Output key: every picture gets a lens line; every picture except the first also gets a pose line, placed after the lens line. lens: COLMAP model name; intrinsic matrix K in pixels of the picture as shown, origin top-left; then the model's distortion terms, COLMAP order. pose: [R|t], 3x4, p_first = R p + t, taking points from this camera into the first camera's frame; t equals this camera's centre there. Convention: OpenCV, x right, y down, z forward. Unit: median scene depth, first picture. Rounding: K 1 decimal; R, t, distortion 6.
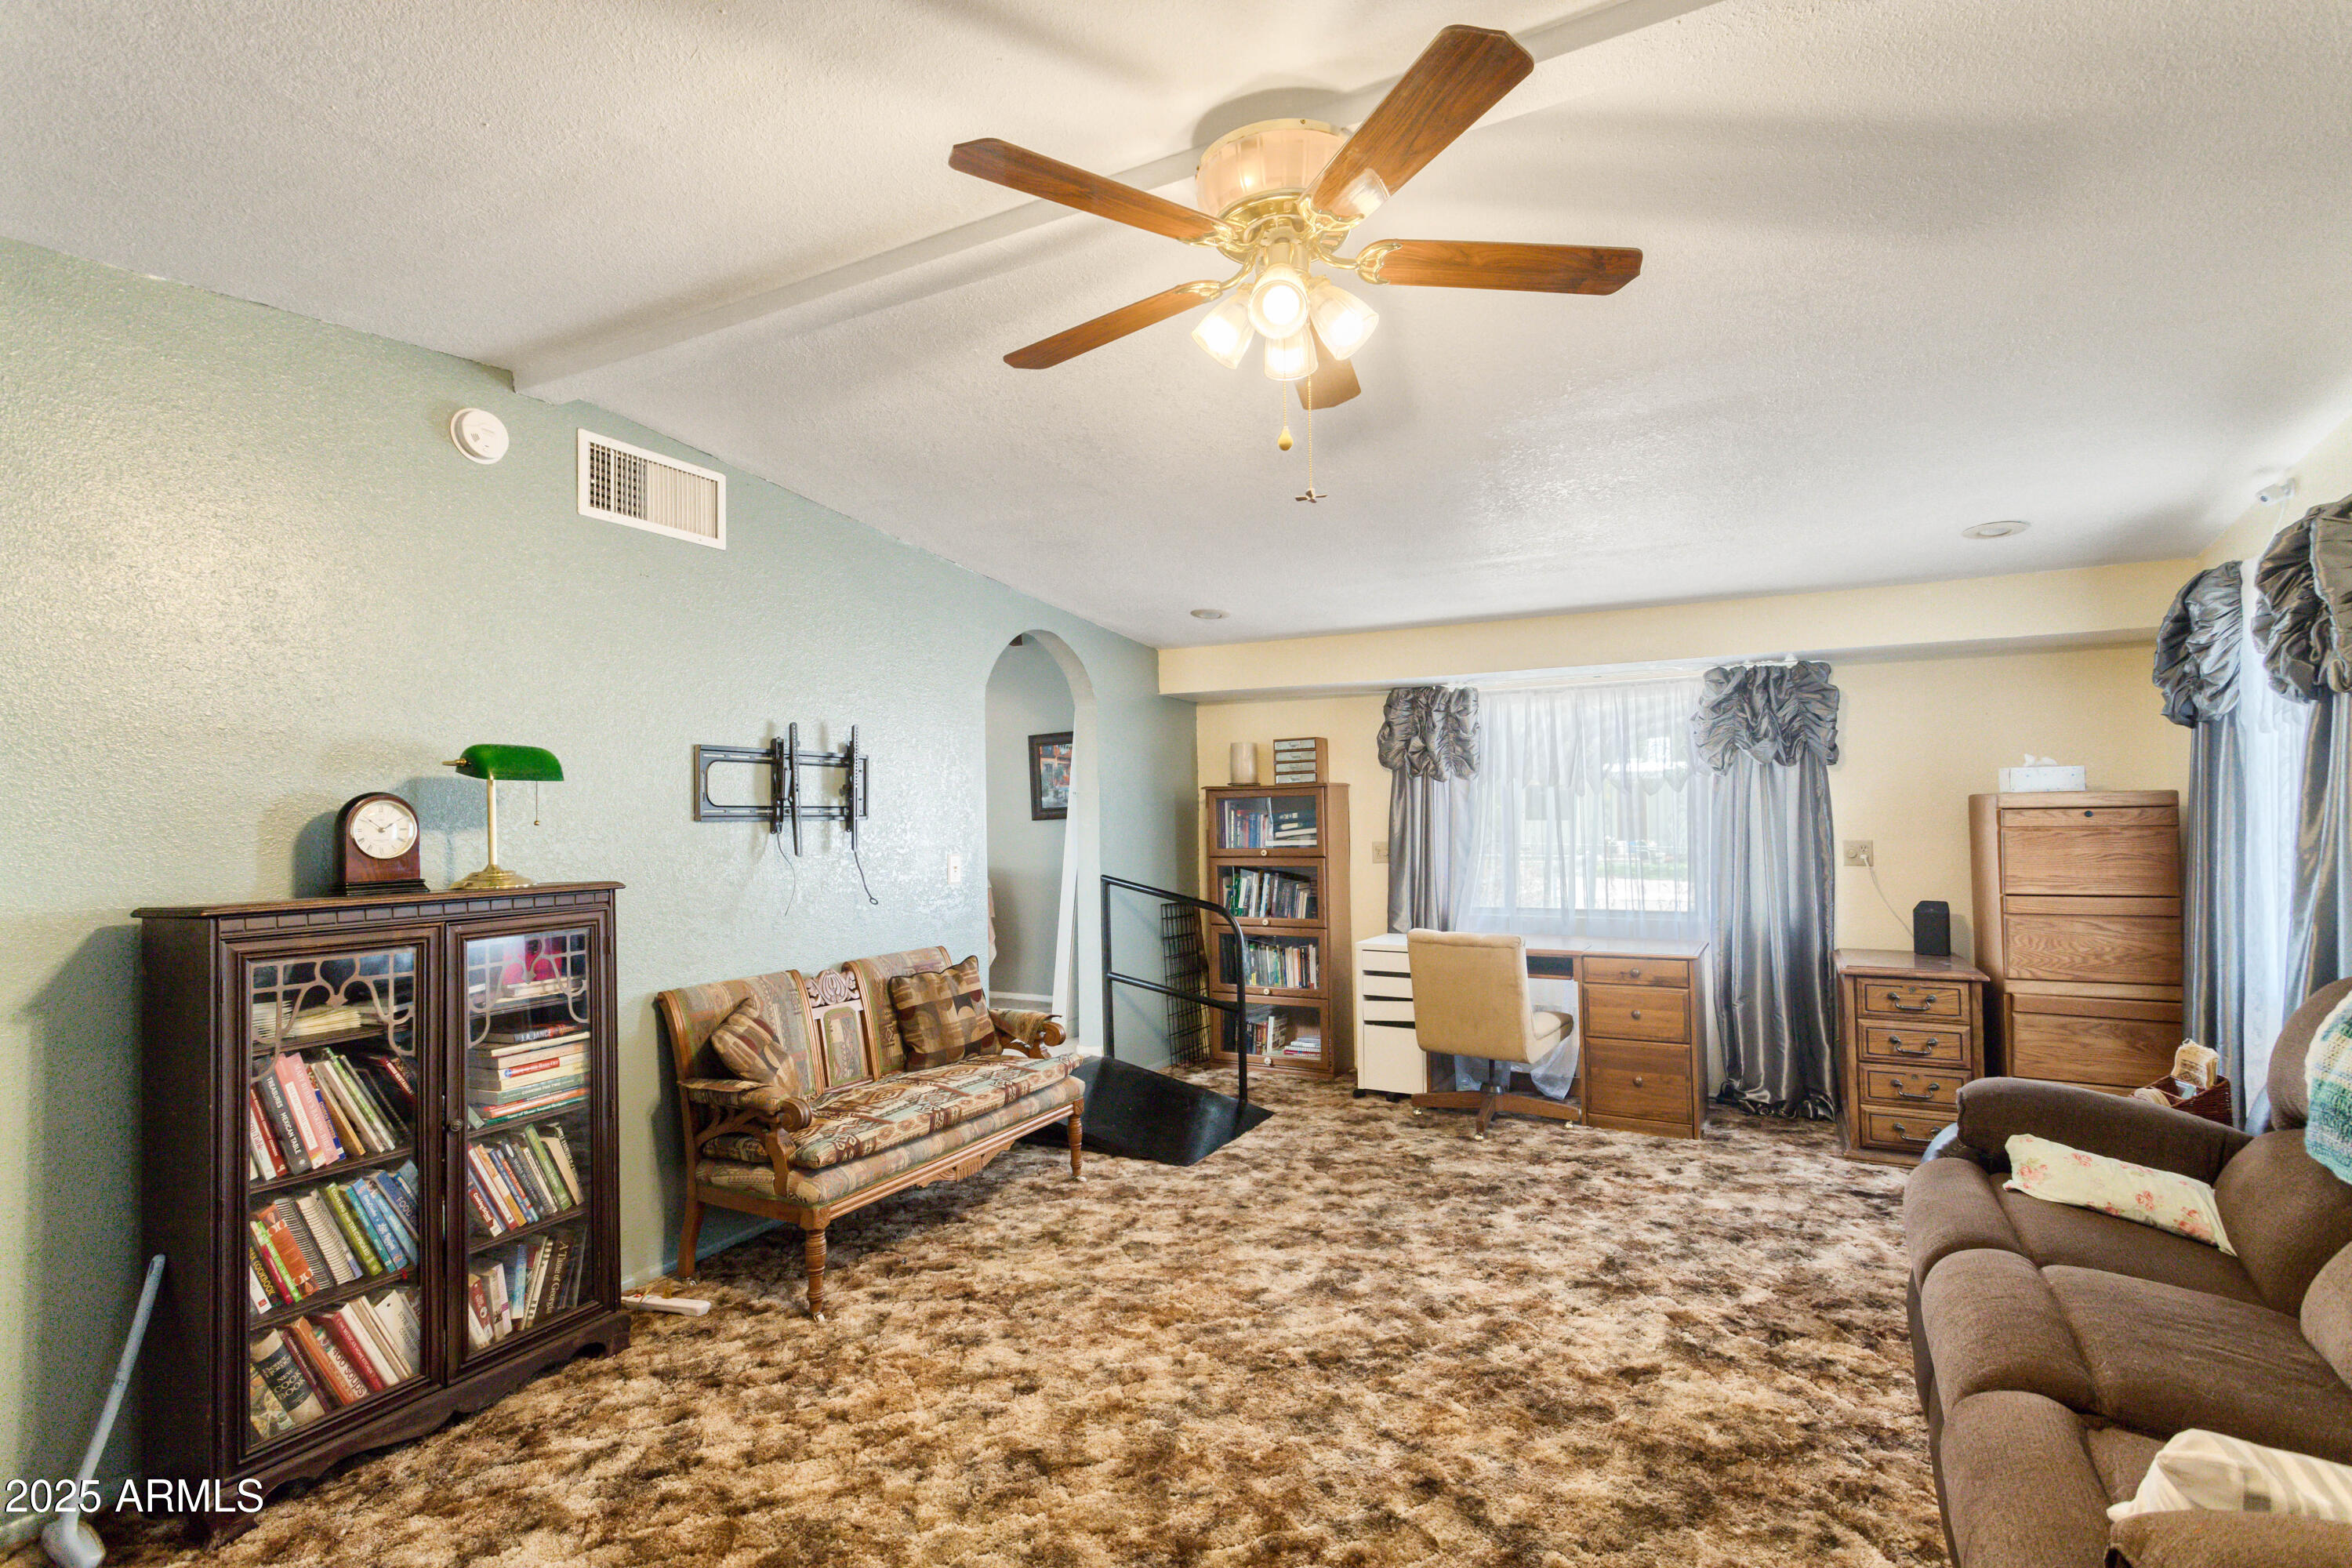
lens RADIAL K [[1144.6, 0, 1176.0], [0, 1144.6, 784.0], [0, 0, 1]] dist [0.001090, -0.000022]
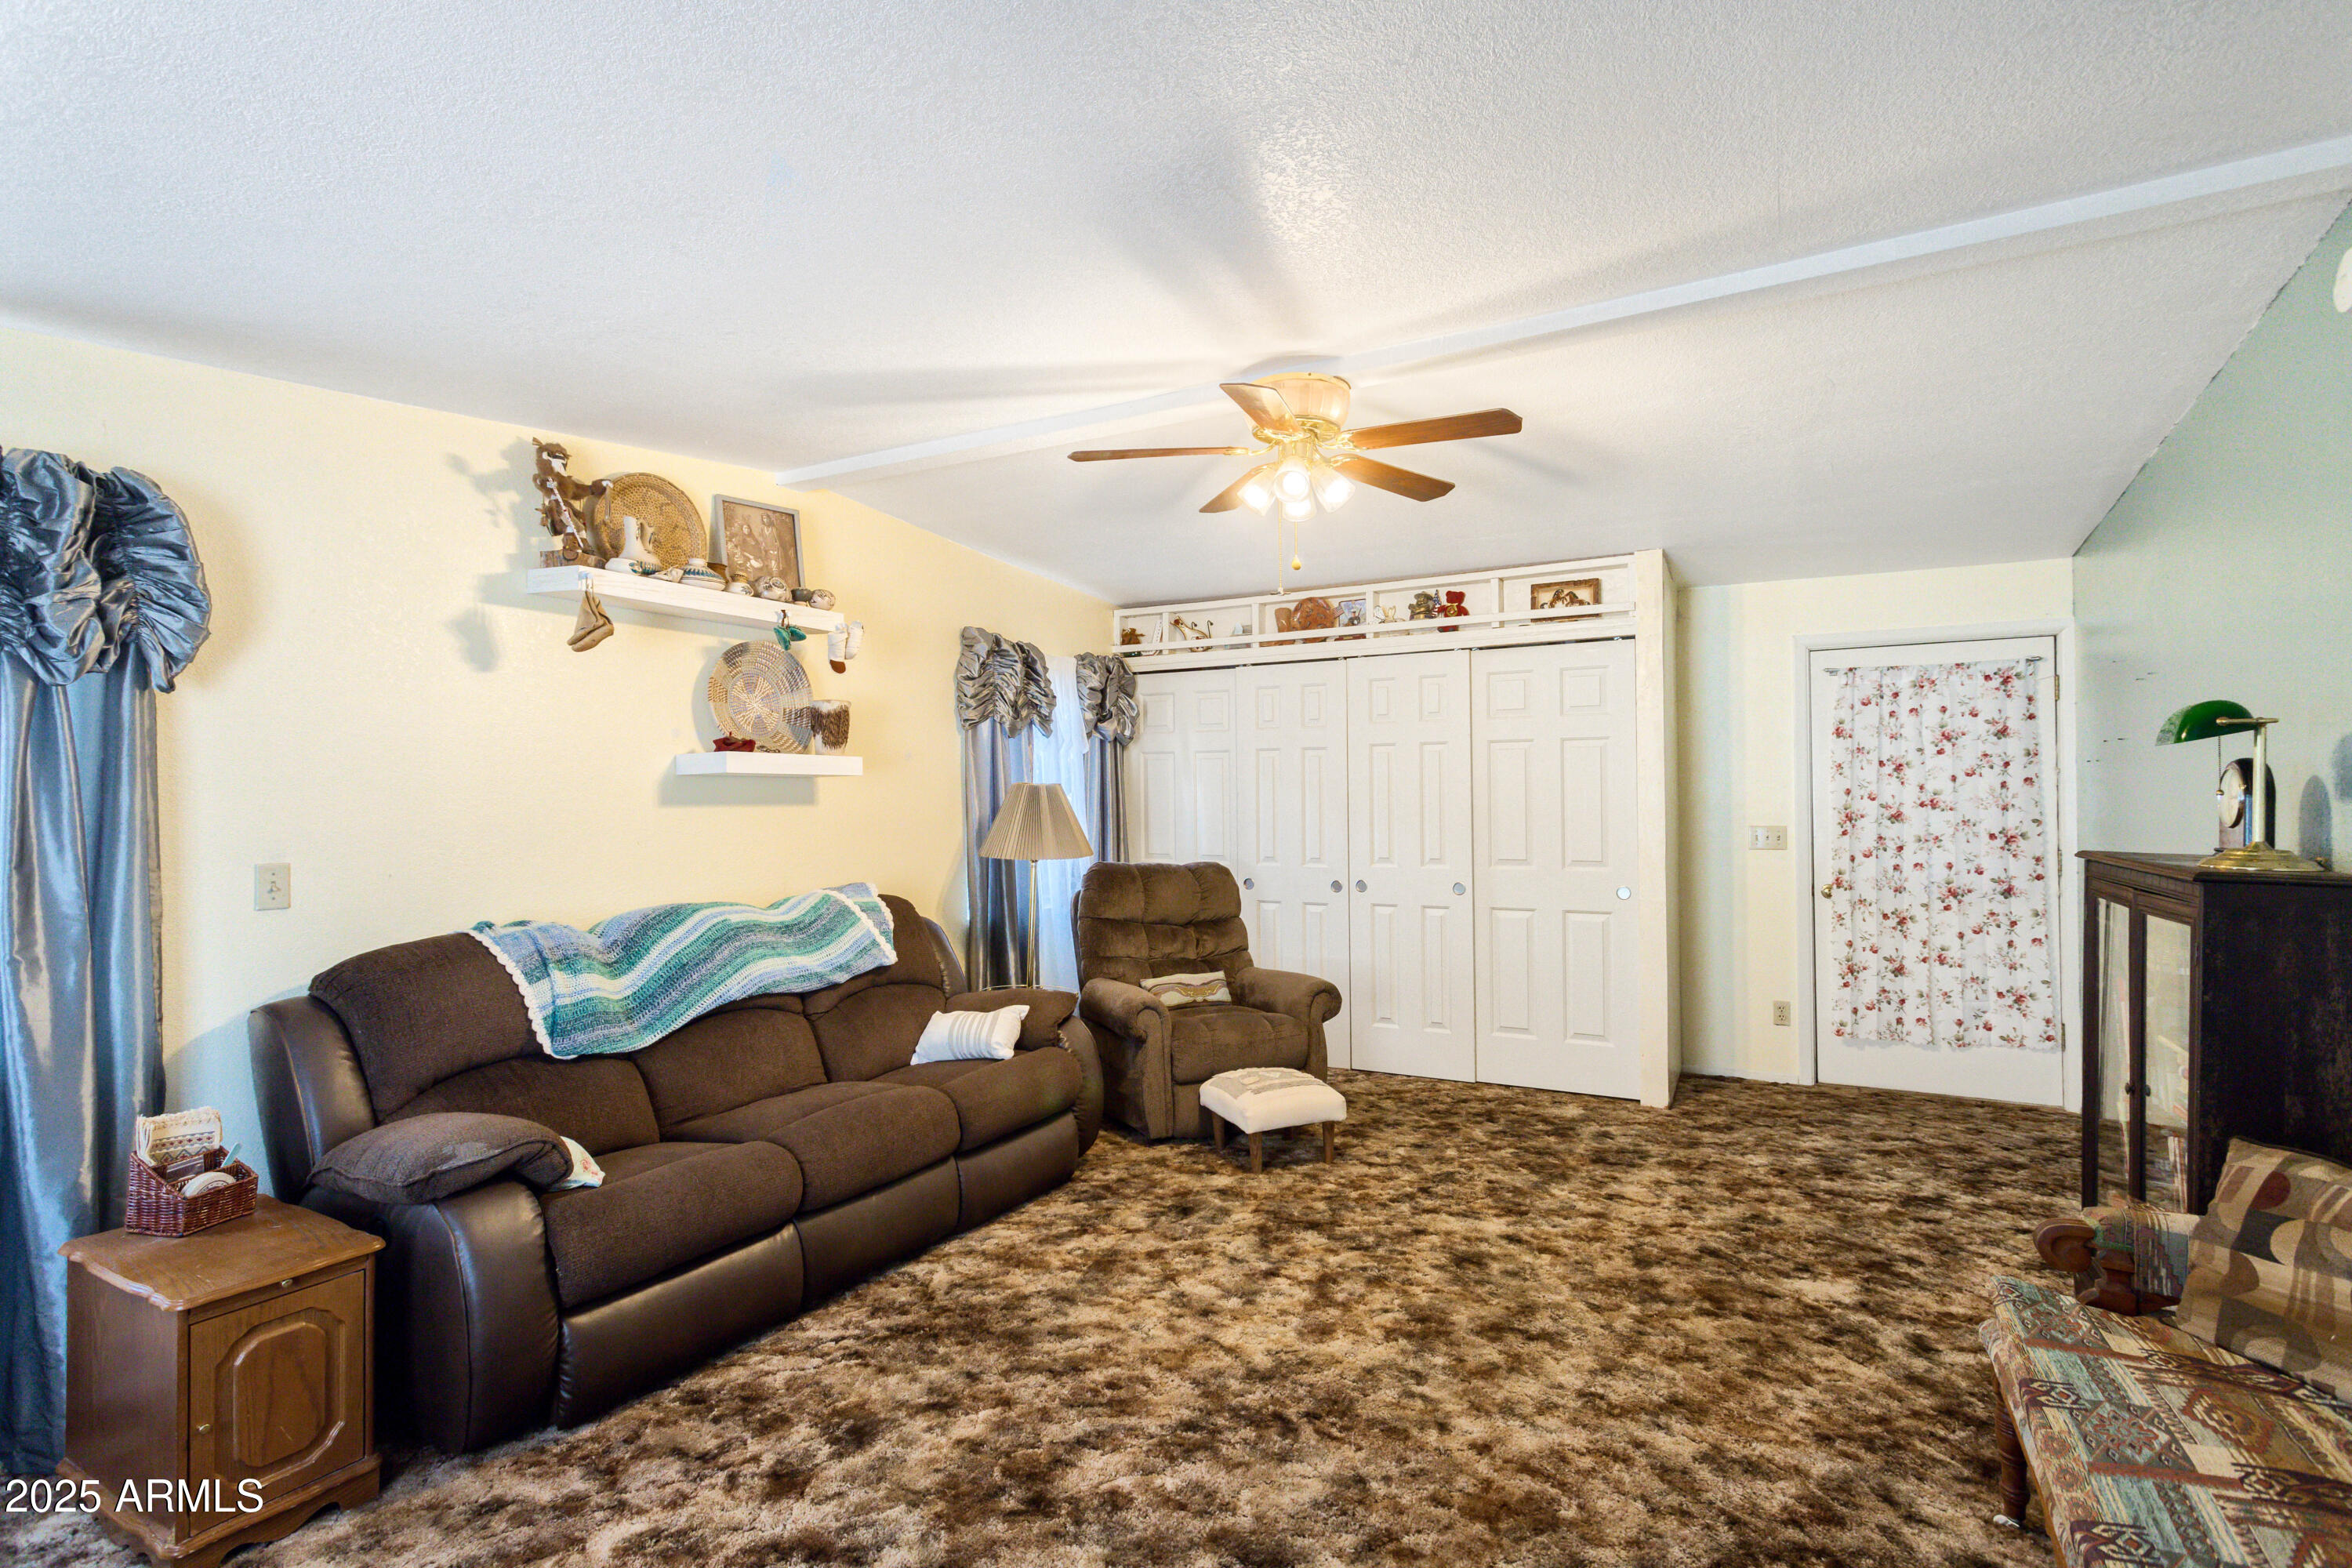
lens RADIAL K [[1118.3, 0, 1176.0], [0, 1118.3, 784.0], [0, 0, 1]] dist [0.001198, 0.000091]
pose [[-0.999675, 0.023168, 0.010671, 0.198783], [0.022733, 0.998972, -0.039220, 0.049034], [-0.011568, -0.038964, -0.999174, 2.013919]]
